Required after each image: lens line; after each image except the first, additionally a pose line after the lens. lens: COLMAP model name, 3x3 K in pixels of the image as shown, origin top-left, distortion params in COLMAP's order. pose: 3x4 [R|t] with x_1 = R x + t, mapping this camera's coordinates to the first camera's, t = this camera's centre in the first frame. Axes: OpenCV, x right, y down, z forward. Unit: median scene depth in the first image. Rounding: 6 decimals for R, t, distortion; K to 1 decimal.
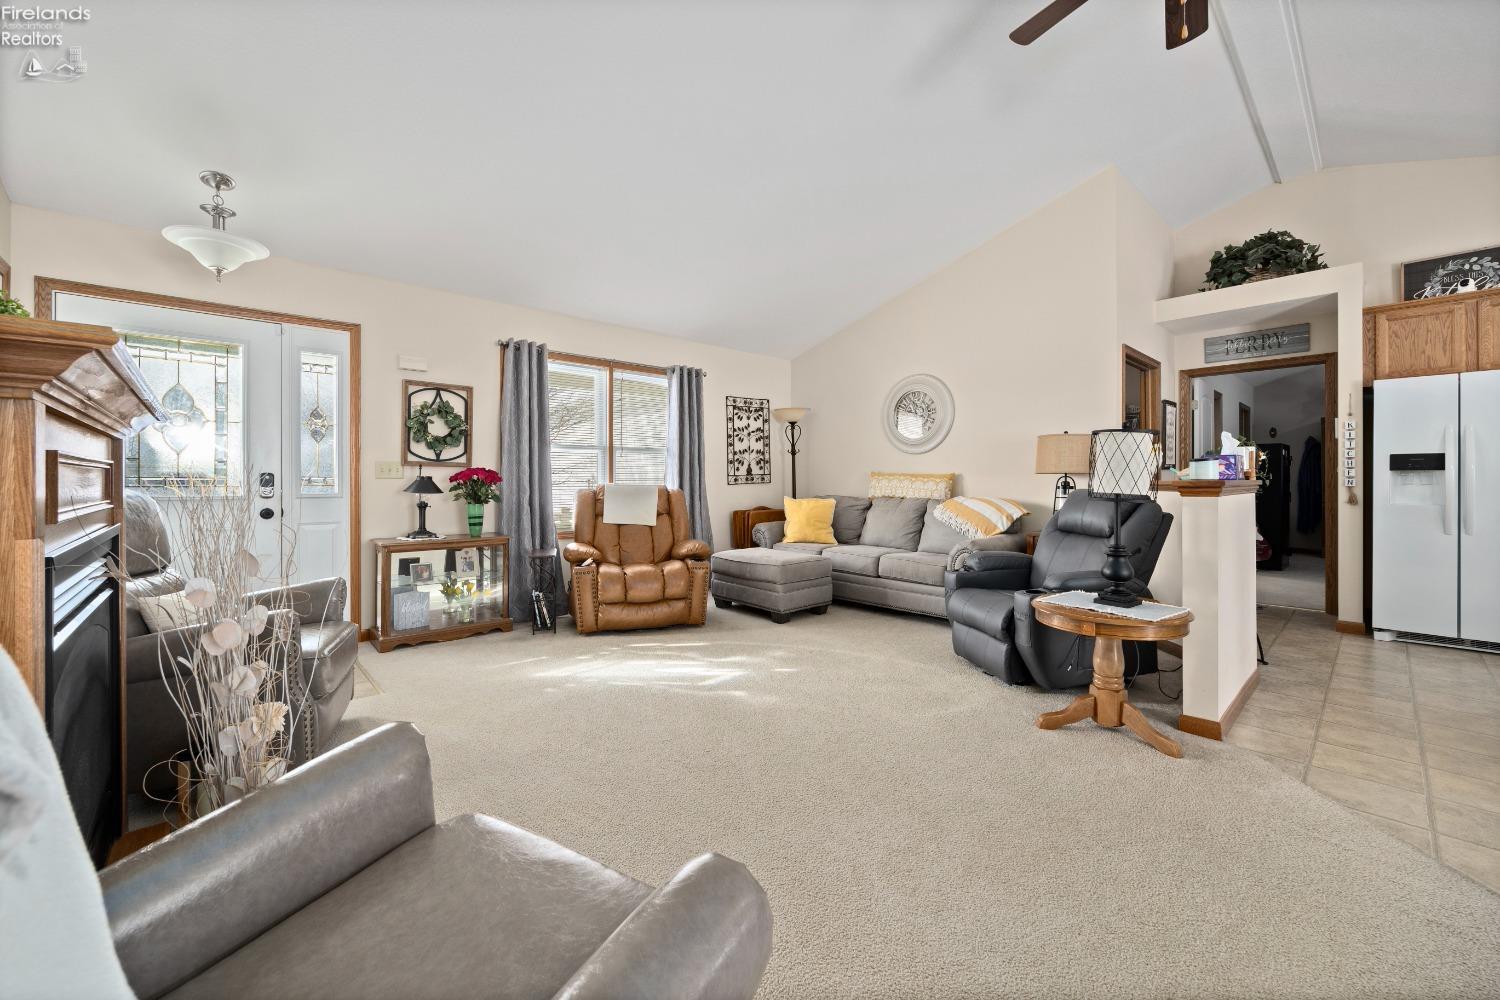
lens RADIAL K [[578.7, 0, 750.8], [0, 578.7, 483.1], [0, 0, 1]] dist [0.000572, 0.000065]
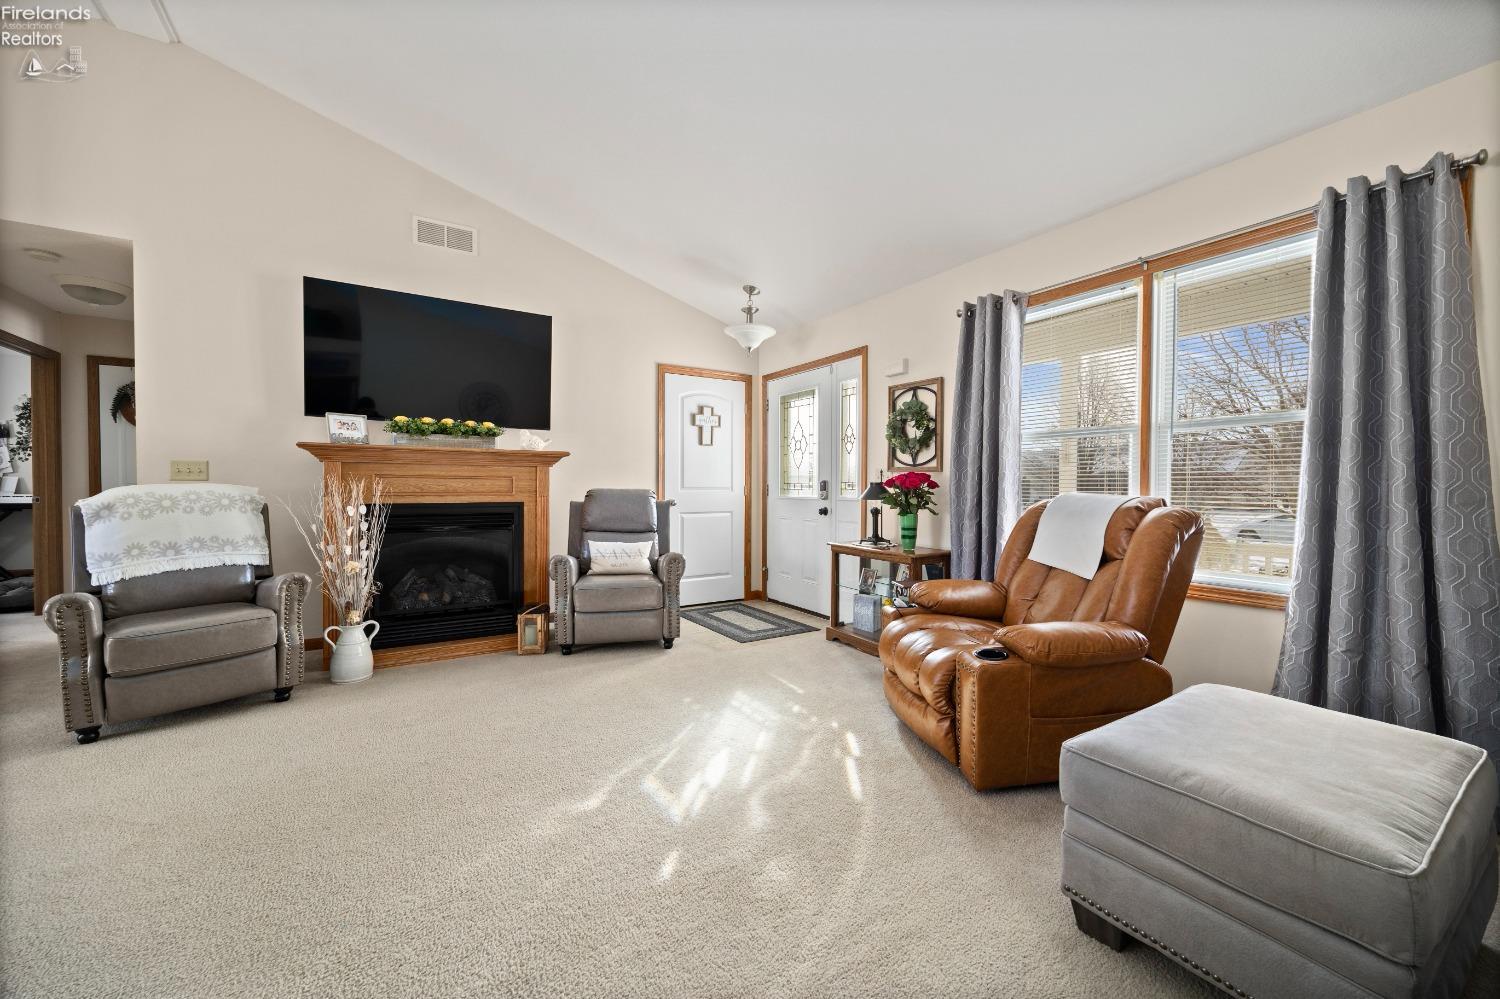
lens RADIAL K [[583.4, 0, 757.4], [0, 583.4, 494.6], [0, 0, 1]] dist [-0.000998, 0.000005]
pose [[-0.174269, 0.018444, -0.984525, 0.443355], [-0.005998, 0.999786, 0.019791, -0.009219], [0.984680, 0.009354, -0.174121, 0.945306]]
